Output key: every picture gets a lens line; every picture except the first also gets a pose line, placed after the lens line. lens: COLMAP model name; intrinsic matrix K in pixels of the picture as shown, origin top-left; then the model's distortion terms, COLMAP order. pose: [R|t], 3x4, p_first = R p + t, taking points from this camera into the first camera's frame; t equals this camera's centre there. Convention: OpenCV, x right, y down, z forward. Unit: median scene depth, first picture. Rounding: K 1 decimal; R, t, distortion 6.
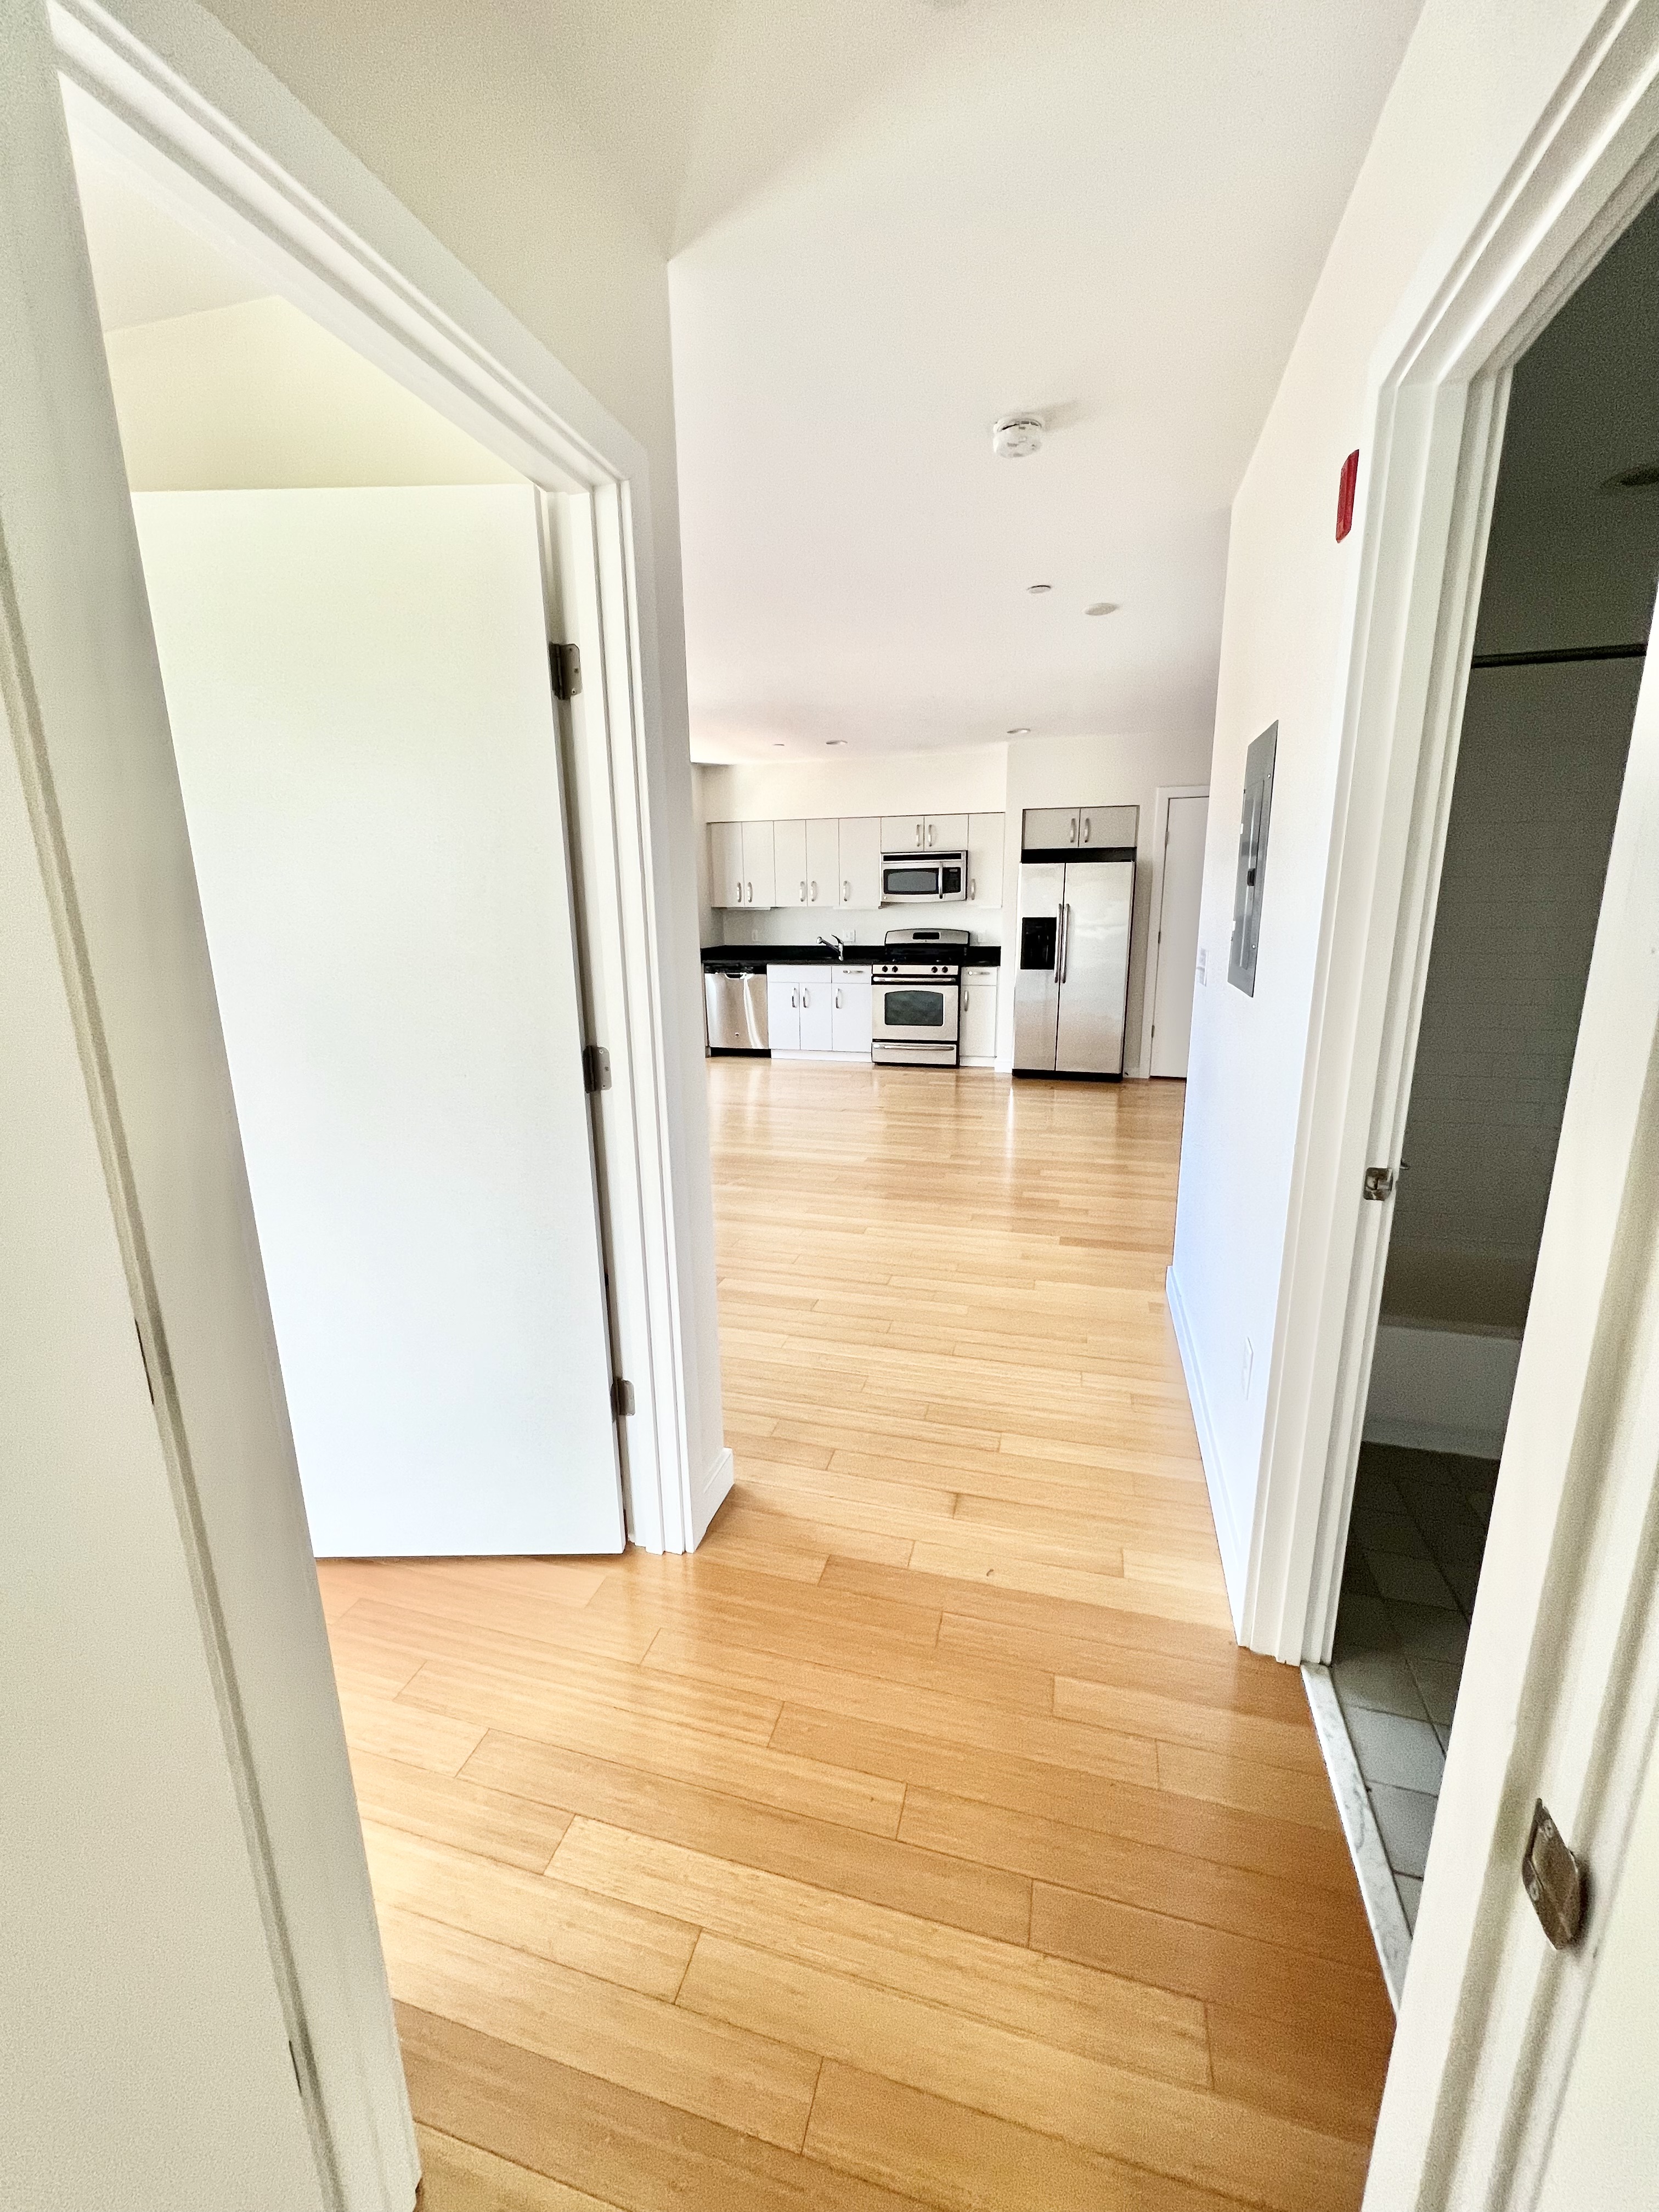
lens RADIAL K [[887.9, 0, 836.9], [0, 887.9, 1106.7], [0, 0, 1]] dist [0.000371, 0.000001]
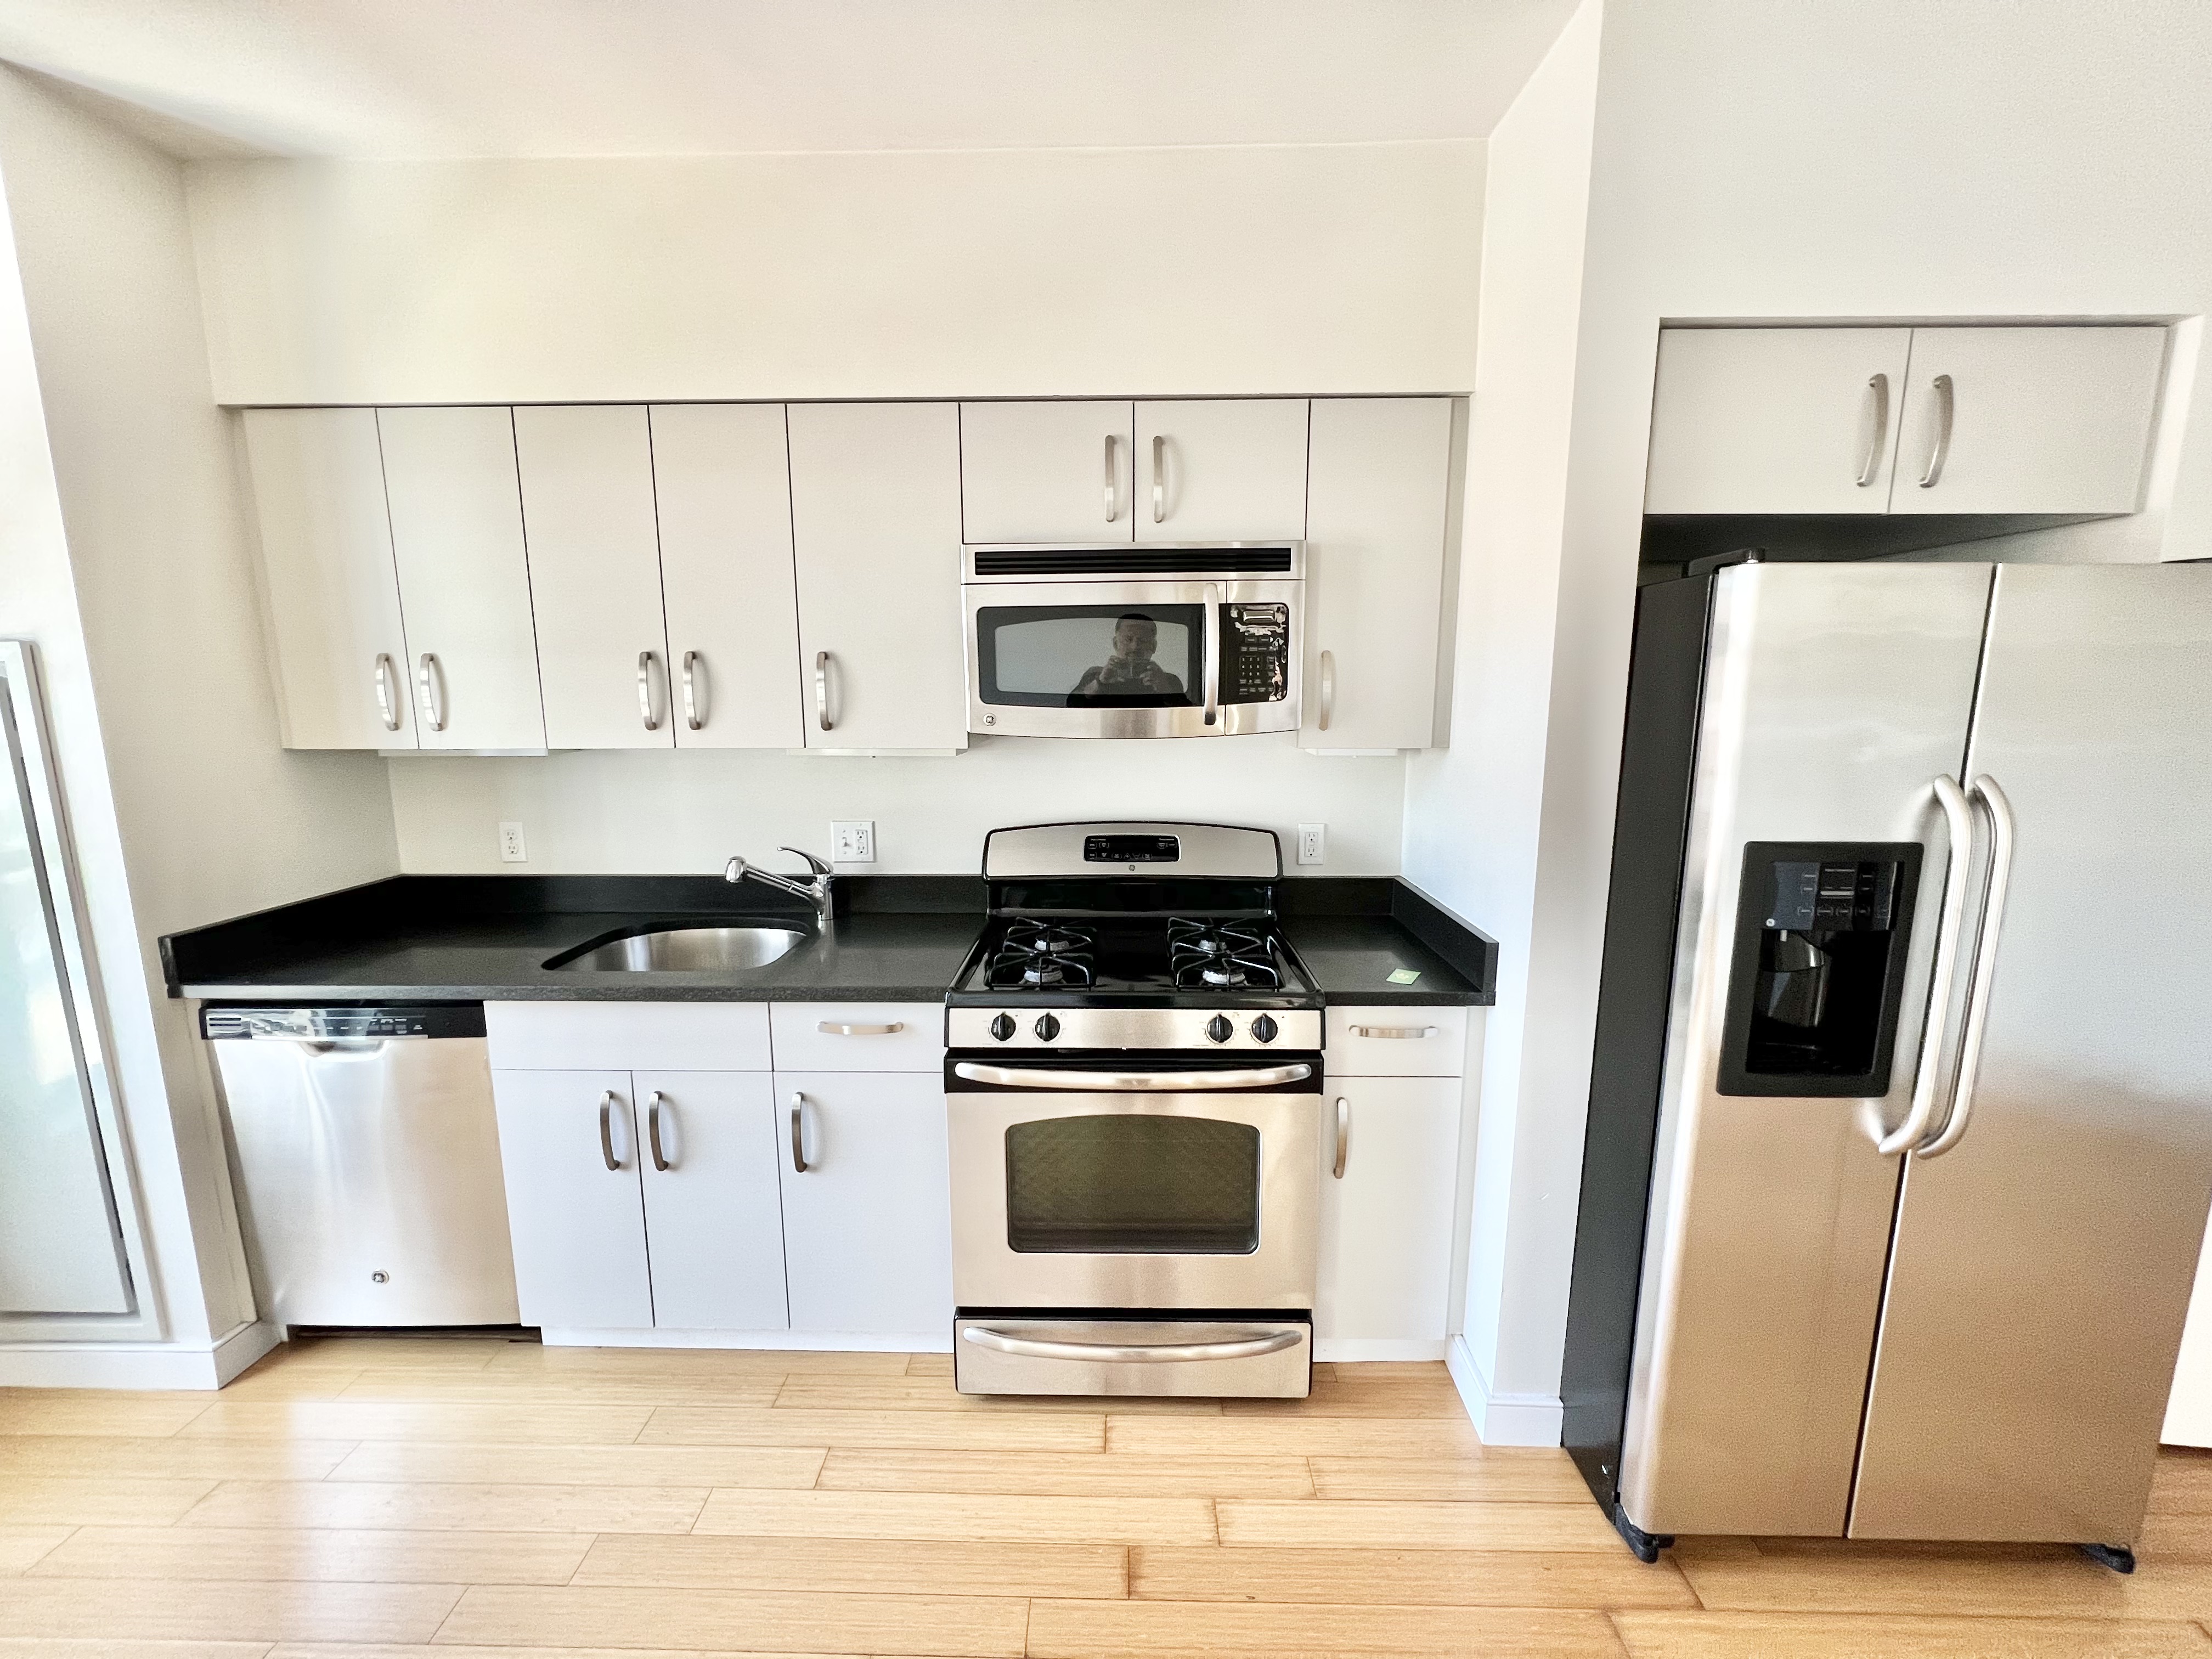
lens RADIAL K [[889.1, 0, 1104.9], [0, 889.1, 823.4], [0, 0, 1]] dist [-0.002435, -0.000082]
pose [[0.967500, -0.027539, 0.251367, 0.022543], [0.047737, 0.996069, -0.074611, -0.186862], [-0.248324, 0.084186, 0.965012, 0.755966]]
